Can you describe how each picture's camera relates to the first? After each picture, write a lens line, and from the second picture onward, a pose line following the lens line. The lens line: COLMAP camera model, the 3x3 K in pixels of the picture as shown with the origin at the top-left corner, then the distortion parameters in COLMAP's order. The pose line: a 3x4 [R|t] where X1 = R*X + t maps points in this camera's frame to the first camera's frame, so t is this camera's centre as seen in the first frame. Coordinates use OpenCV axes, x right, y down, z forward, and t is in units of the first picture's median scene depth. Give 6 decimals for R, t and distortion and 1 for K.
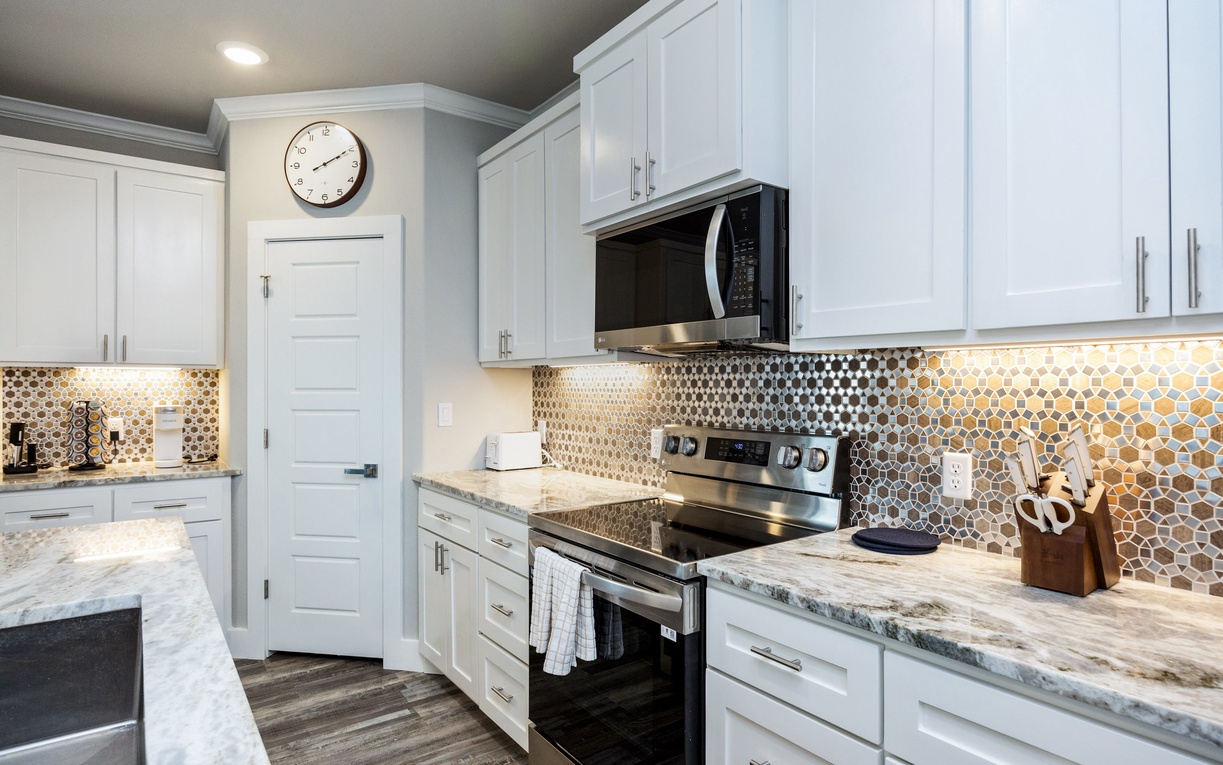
lens RADIAL K [[646.9, 0, 611.5], [0, 646.9, 382.5], [0, 0, 1]] dist [-0.001524, 0.000010]
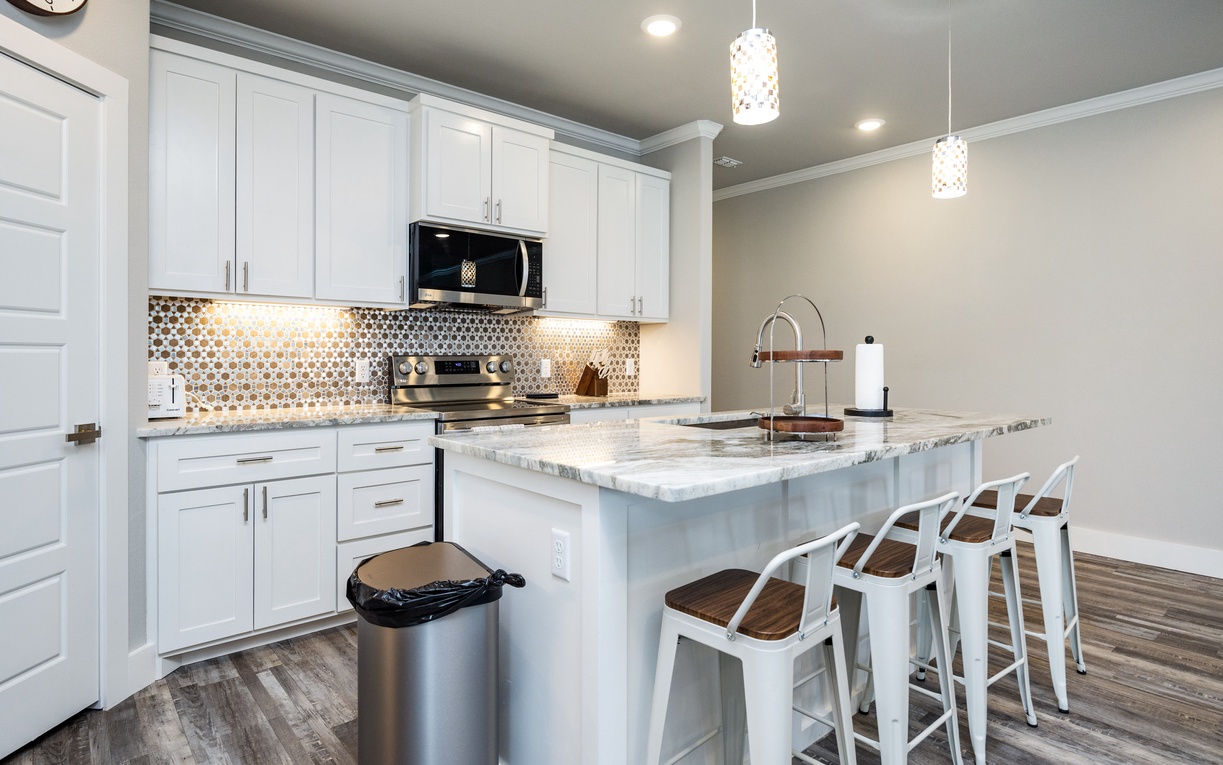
lens RADIAL K [[666.6, 0, 613.2], [0, 666.6, 348.9], [0, 0, 1]] dist [0.001735, -0.000068]
pose [[-0.081662, -0.000429, 0.996660, -1.376967], [-0.018390, 0.999830, -0.001077, 0.042623], [-0.996490, -0.018416, -0.081656, 0.624085]]
